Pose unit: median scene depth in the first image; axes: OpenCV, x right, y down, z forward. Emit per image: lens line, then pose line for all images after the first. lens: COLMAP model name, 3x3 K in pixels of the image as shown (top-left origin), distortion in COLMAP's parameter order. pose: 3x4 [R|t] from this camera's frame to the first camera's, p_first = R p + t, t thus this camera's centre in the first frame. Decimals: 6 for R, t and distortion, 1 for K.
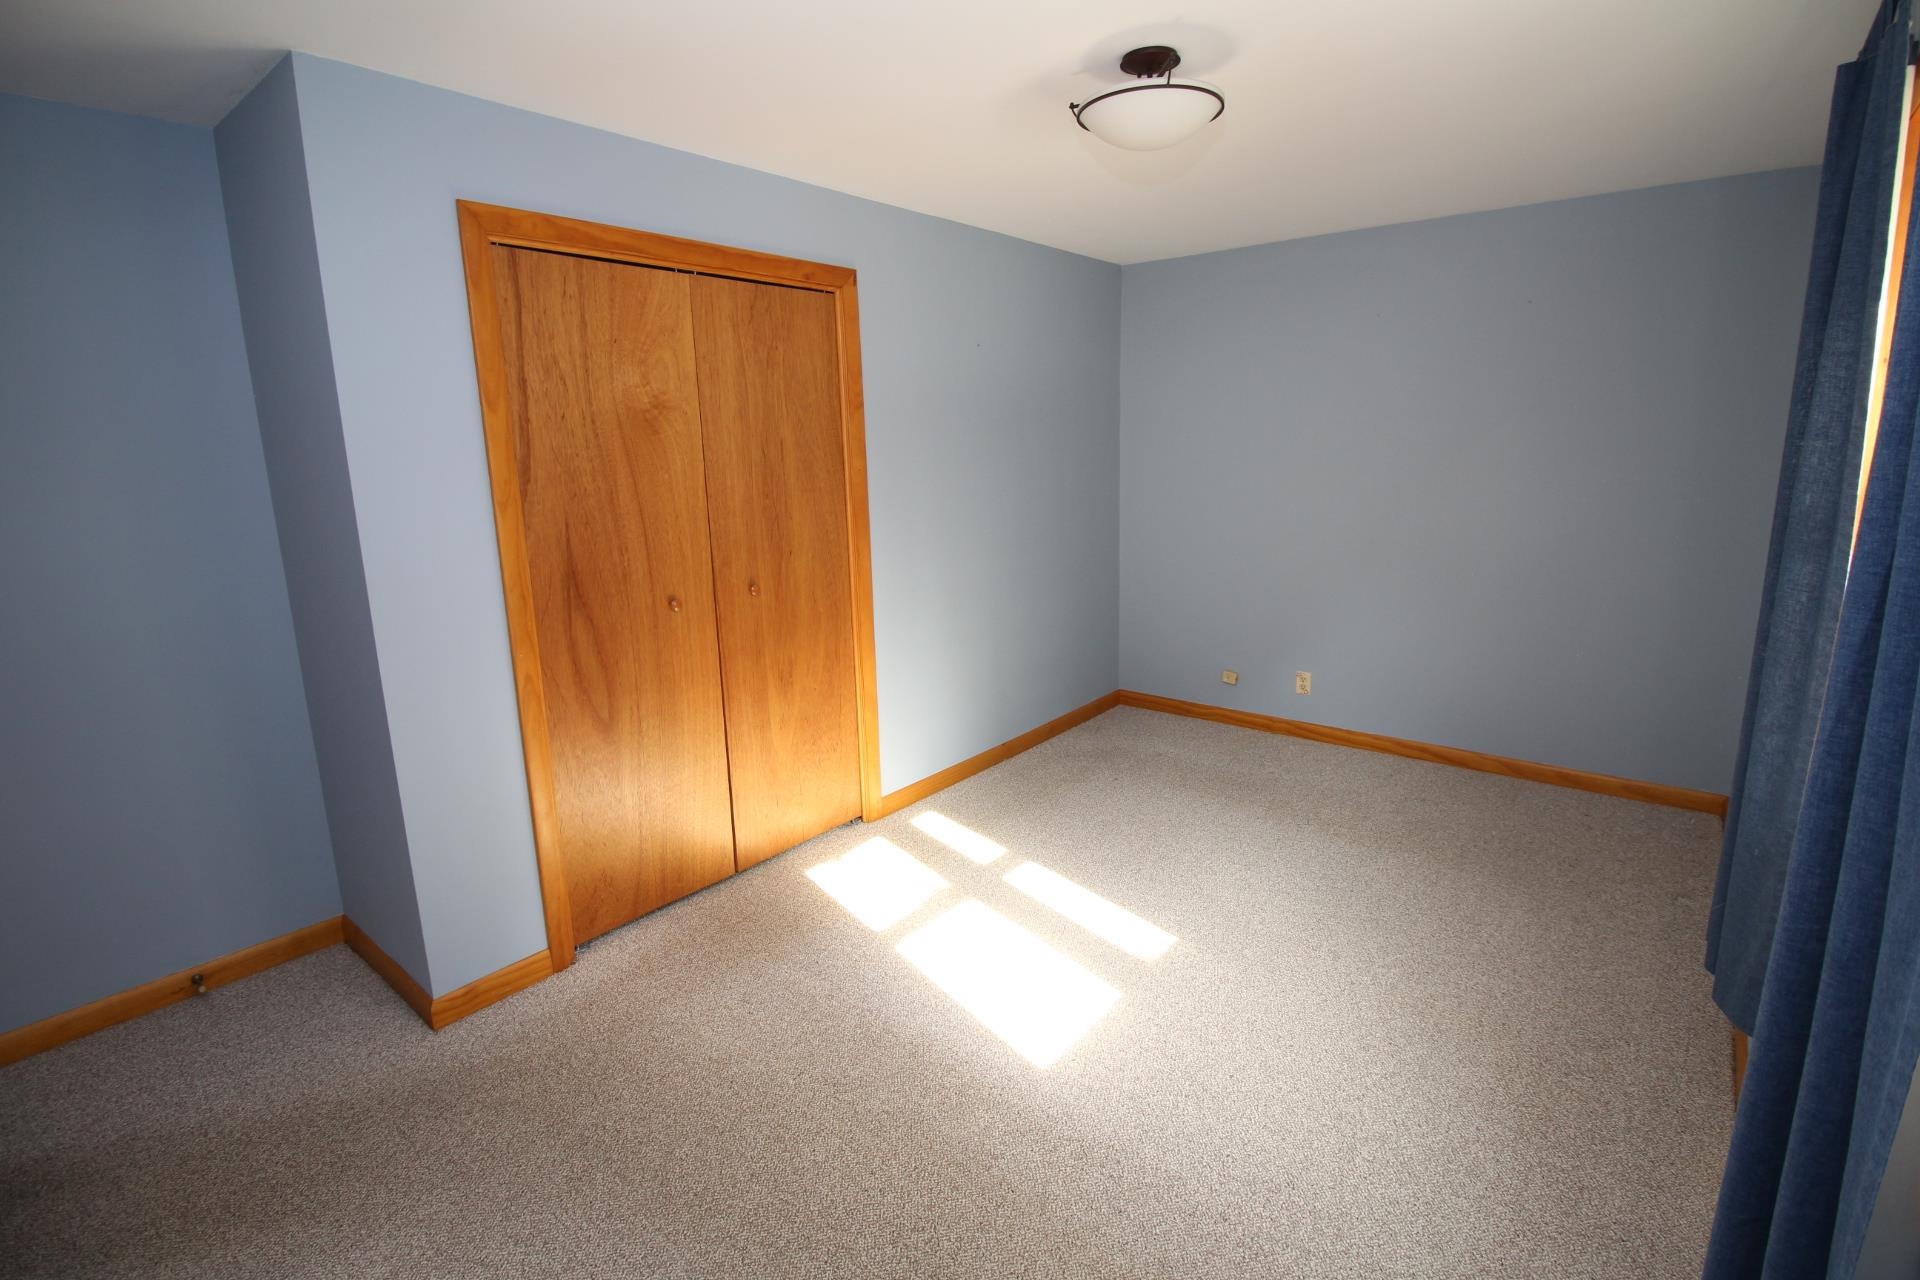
lens RADIAL K [[895.6, 0, 964.8], [0, 895.6, 630.3], [0, 0, 1]] dist [-0.000166, -0.003330]
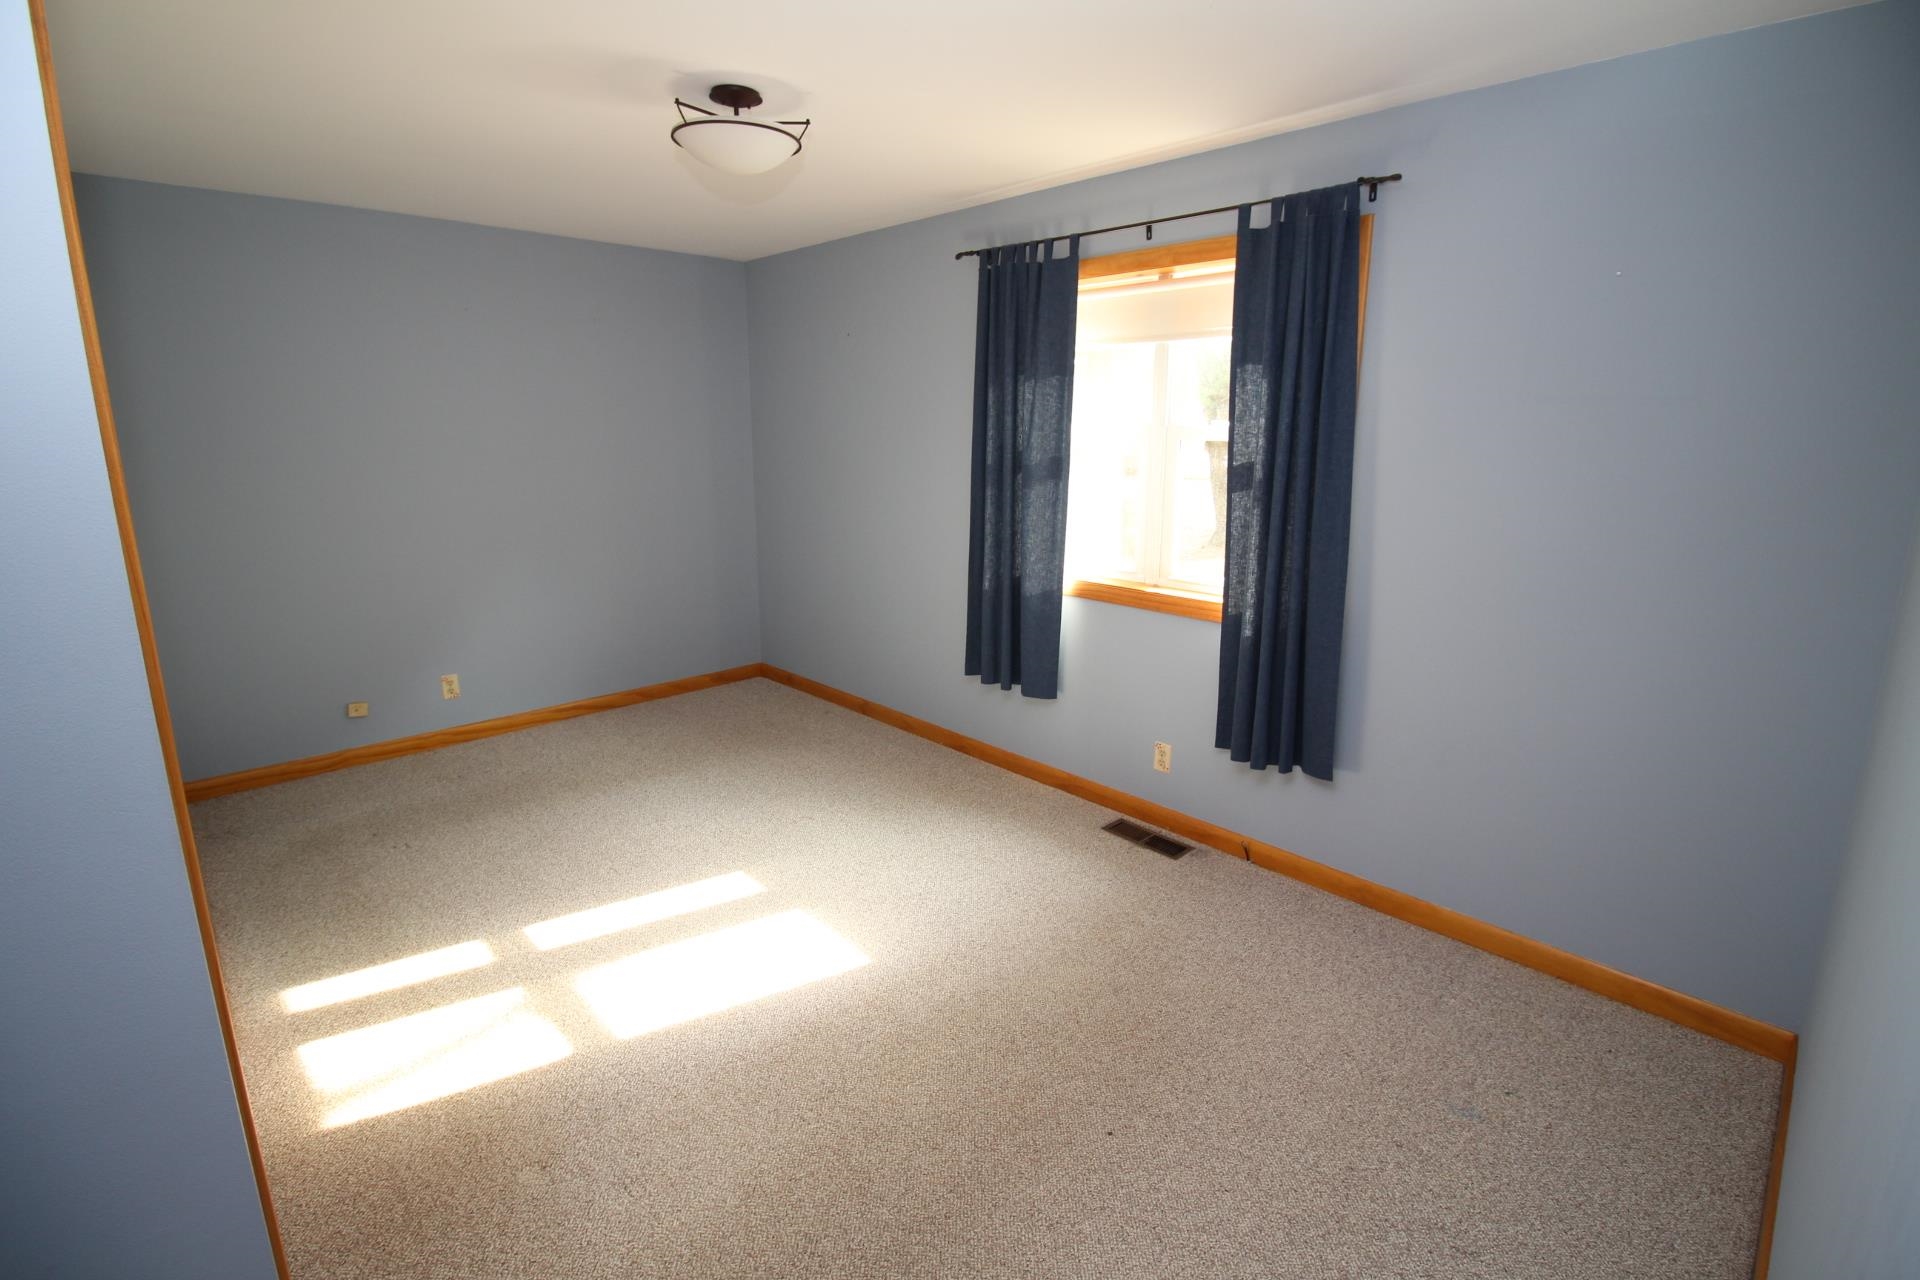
lens RADIAL K [[895.6, 0, 965.7], [0, 895.6, 633.4], [0, 0, 1]] dist [-0.000166, -0.003330]
pose [[0.114588, -0.205812, 0.971860, -0.563941], [0.204224, 0.962288, 0.179705, -0.065784], [-0.972195, 0.177885, 0.152298, 0.367601]]
